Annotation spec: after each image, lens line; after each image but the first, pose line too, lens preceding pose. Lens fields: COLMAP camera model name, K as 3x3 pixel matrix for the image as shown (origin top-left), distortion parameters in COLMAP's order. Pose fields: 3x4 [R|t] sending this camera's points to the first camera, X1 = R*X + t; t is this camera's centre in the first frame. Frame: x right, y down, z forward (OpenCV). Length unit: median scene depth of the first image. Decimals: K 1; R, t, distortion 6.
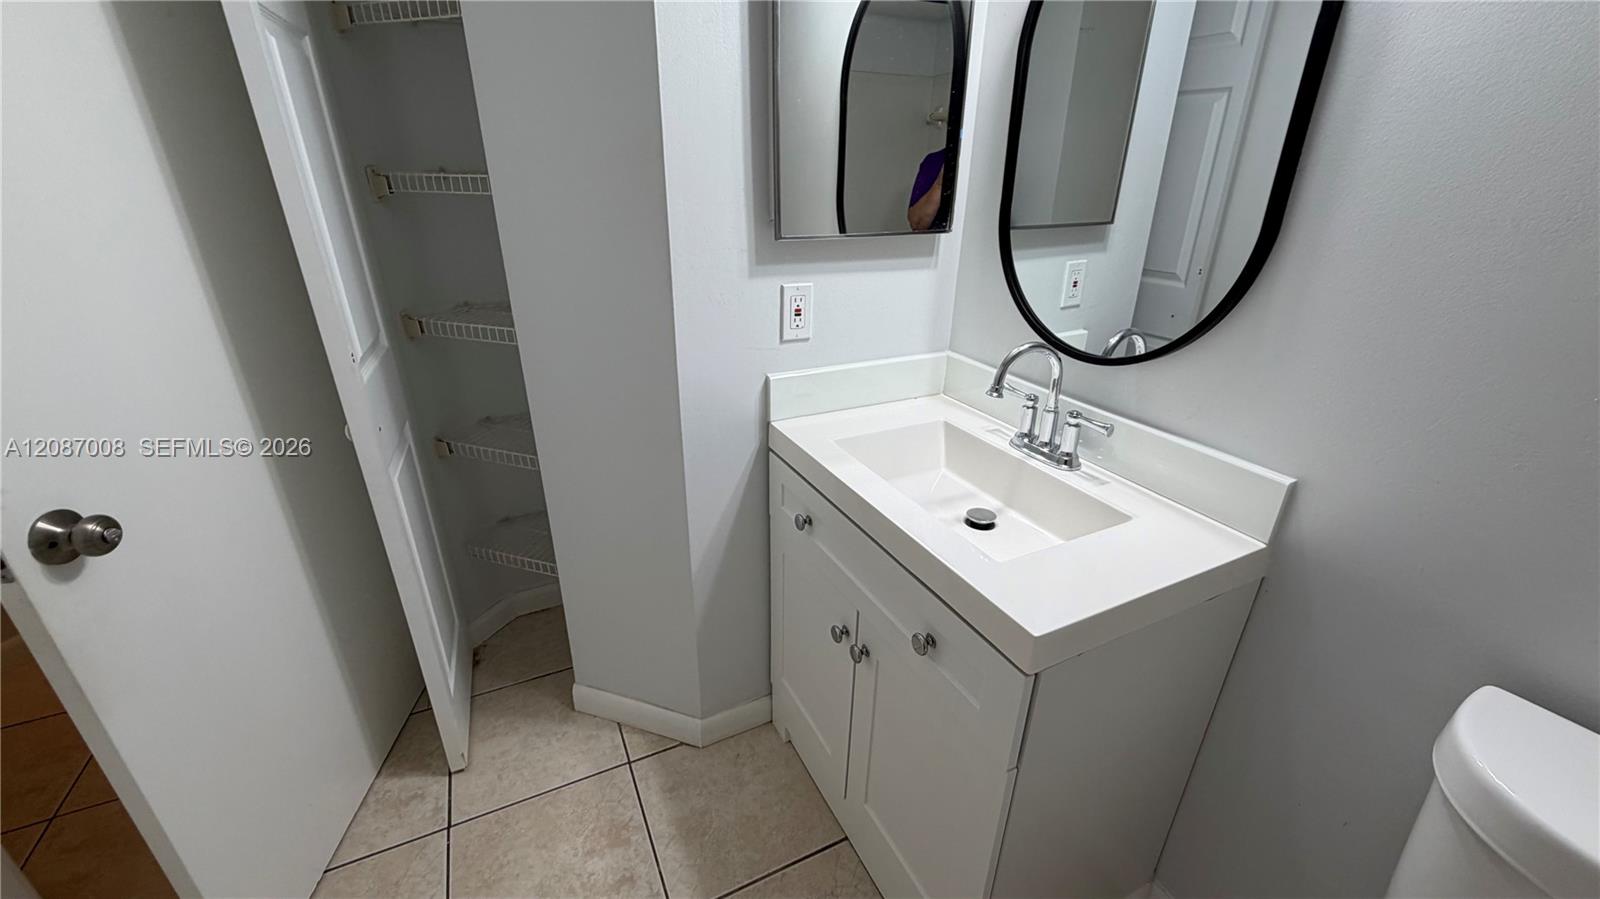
lens RADIAL K [[638.3, 0, 793.9], [0, 638.3, 447.5], [0, 0, 1]] dist [0.000155, -0.000274]
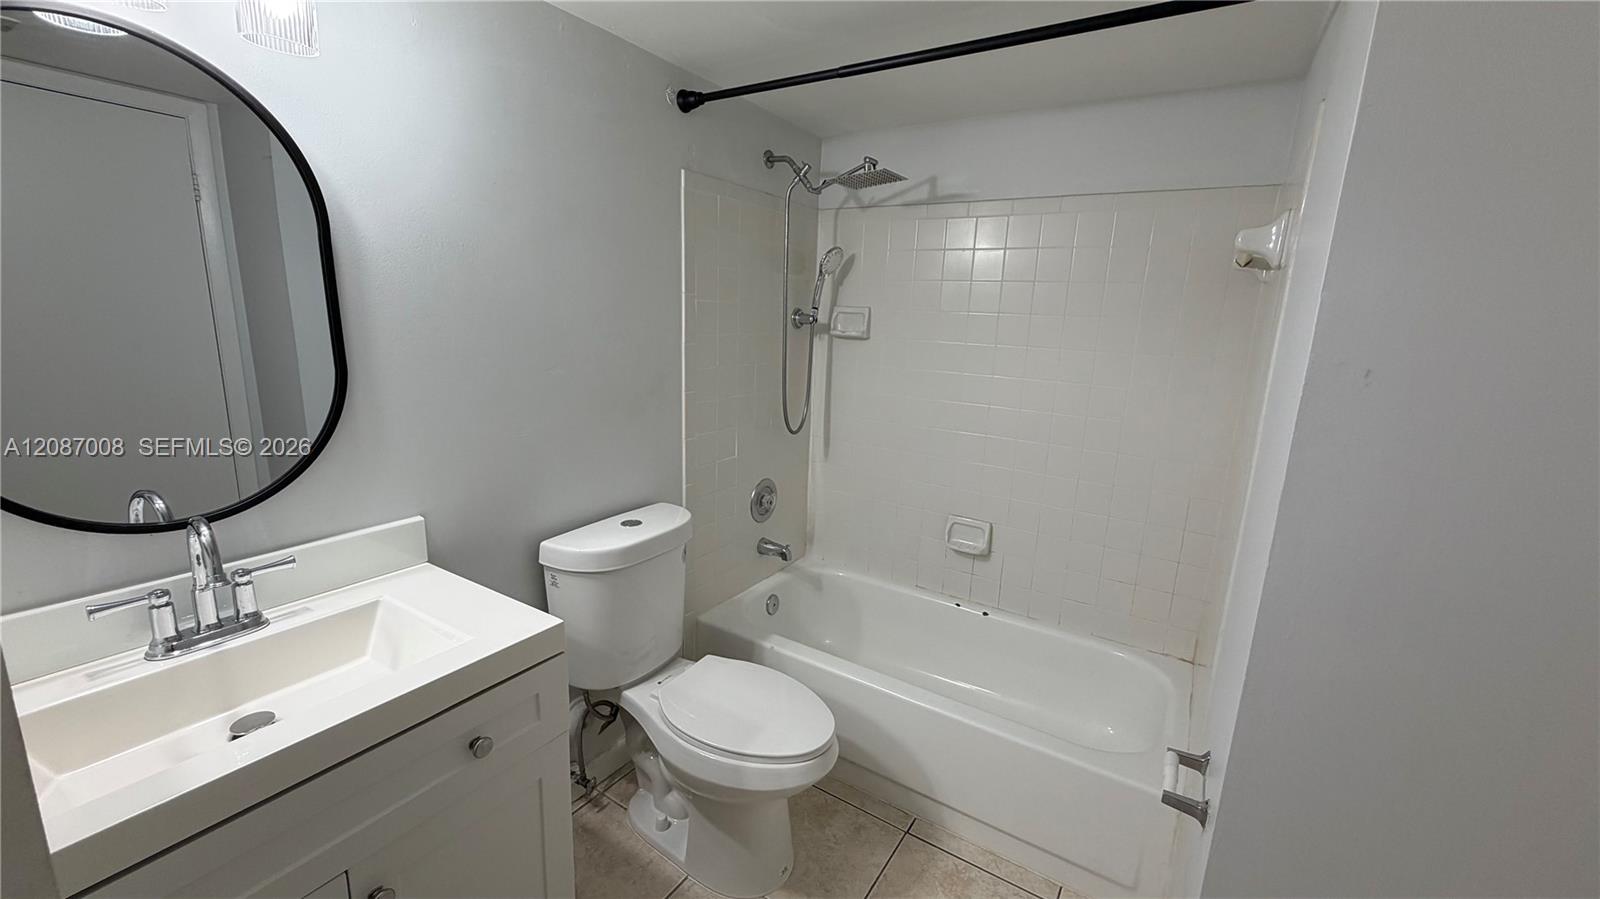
lens RADIAL K [[638.3, 0, 793.9], [0, 638.3, 447.5], [0, 0, 1]] dist [0.000155, -0.000274]
pose [[-0.517869, -0.202015, 0.831265, -0.717725], [0.302770, 0.865538, 0.398967, -0.333815], [-0.800089, 0.458294, -0.387071, 0.605017]]
